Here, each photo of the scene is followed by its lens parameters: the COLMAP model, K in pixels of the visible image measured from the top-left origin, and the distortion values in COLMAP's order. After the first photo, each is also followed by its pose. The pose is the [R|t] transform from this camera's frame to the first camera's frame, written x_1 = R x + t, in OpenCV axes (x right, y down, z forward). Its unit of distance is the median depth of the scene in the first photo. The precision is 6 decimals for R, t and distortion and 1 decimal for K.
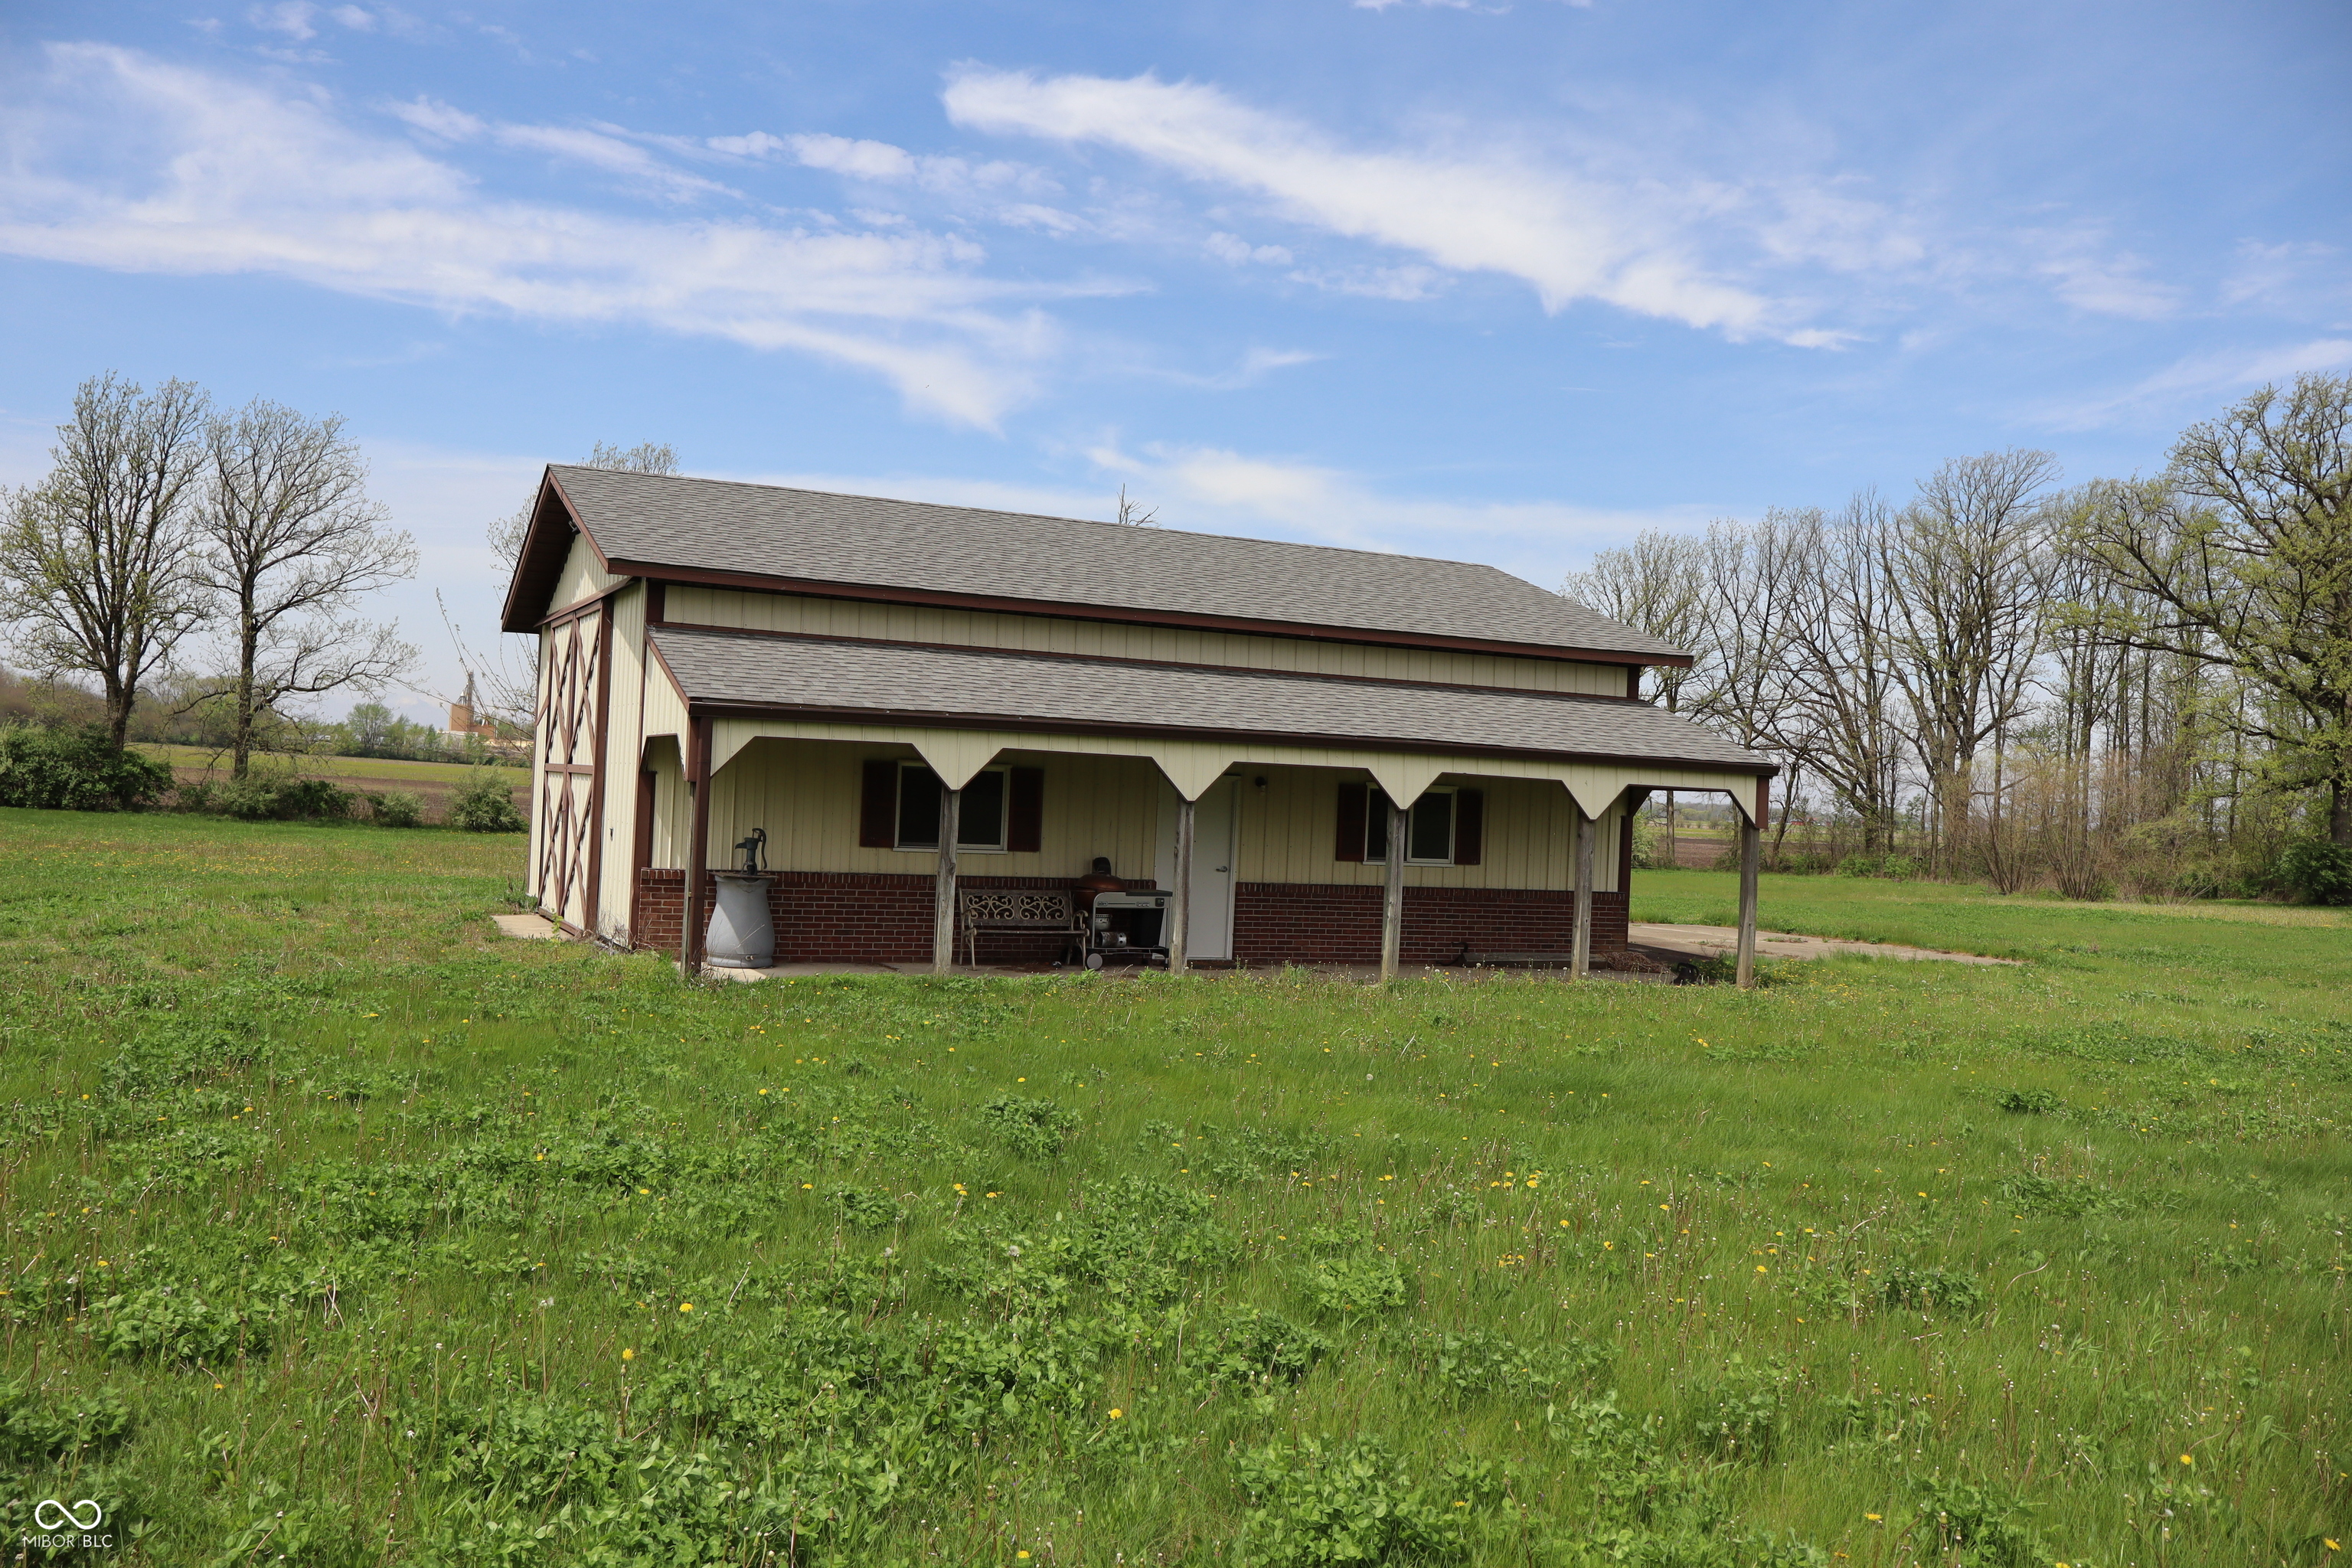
lens RADIAL K [[2005.9, 0, 1176.0], [0, 2005.9, 780.1], [0, 0, 1]] dist [-0.014093, -0.009238]
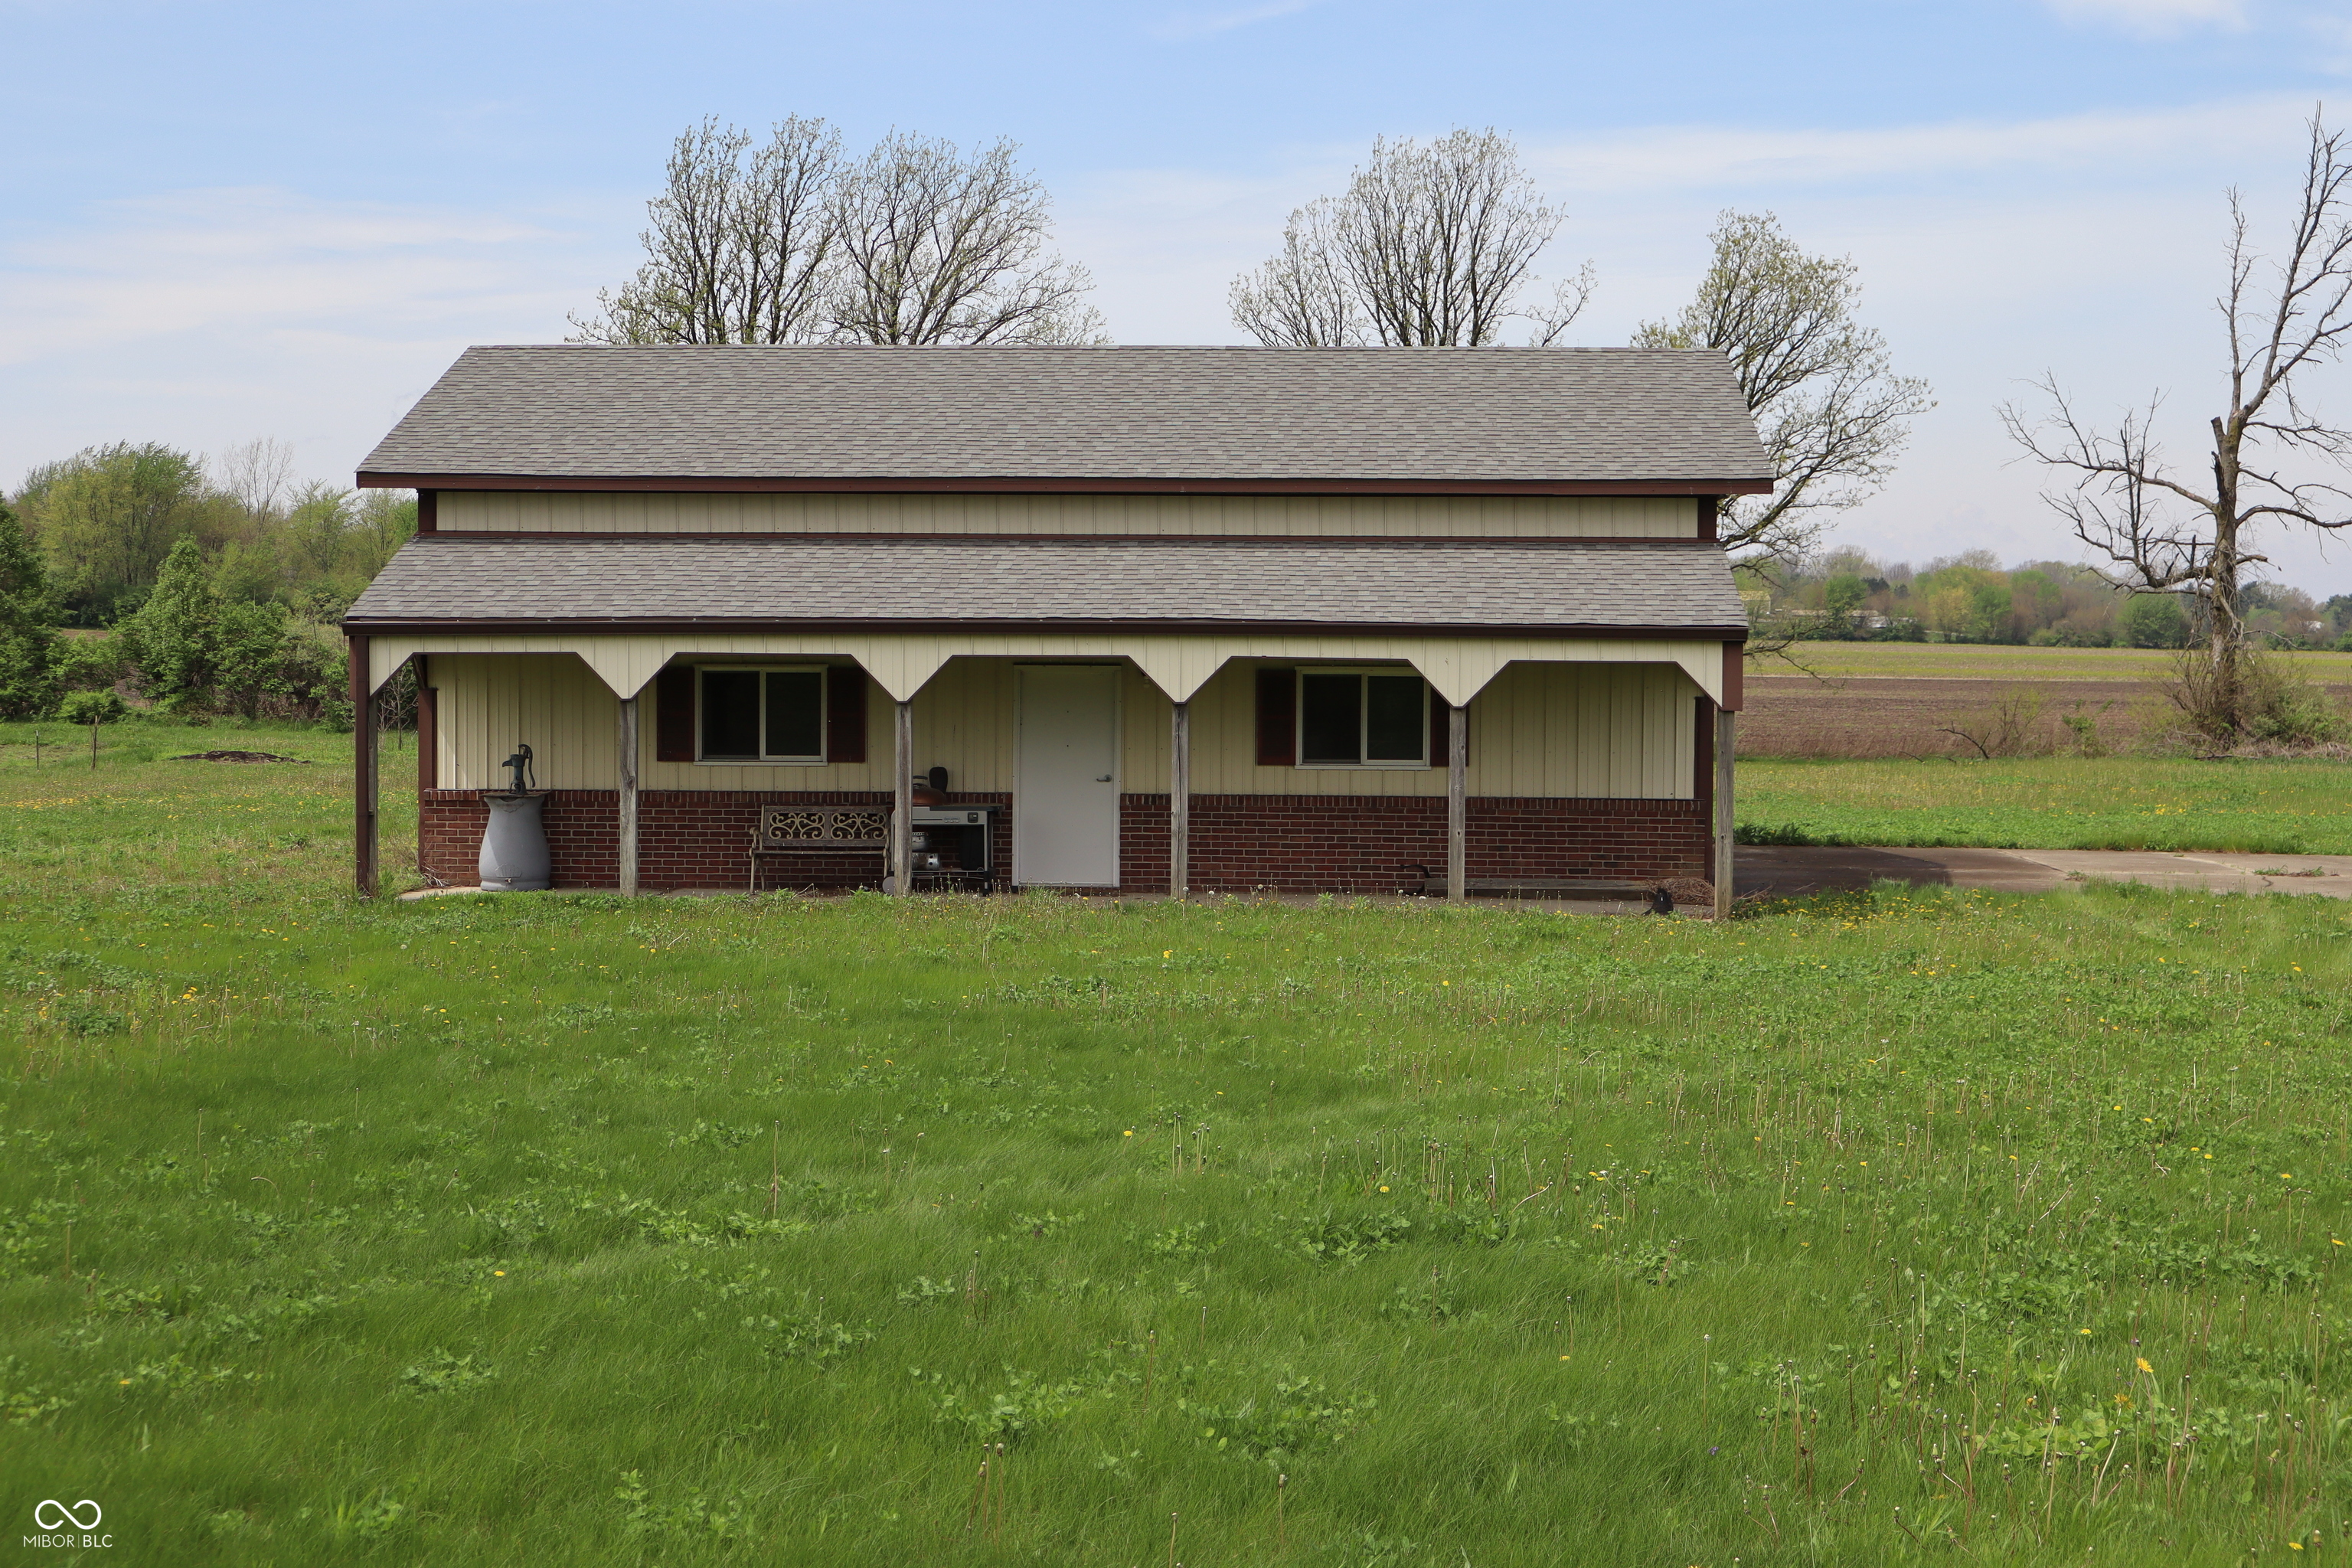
lens RADIAL K [[3792.2, 0, 1176.5], [0, 3792.2, 784.3], [0, 0, 1]] dist [-0.032698, 0.000000]
pose [[0.879045, -0.019747, -0.476330, 0.851374], [0.037372, 0.998921, 0.027557, 0.004805], [0.475272, -0.042026, 0.878834, -0.394336]]
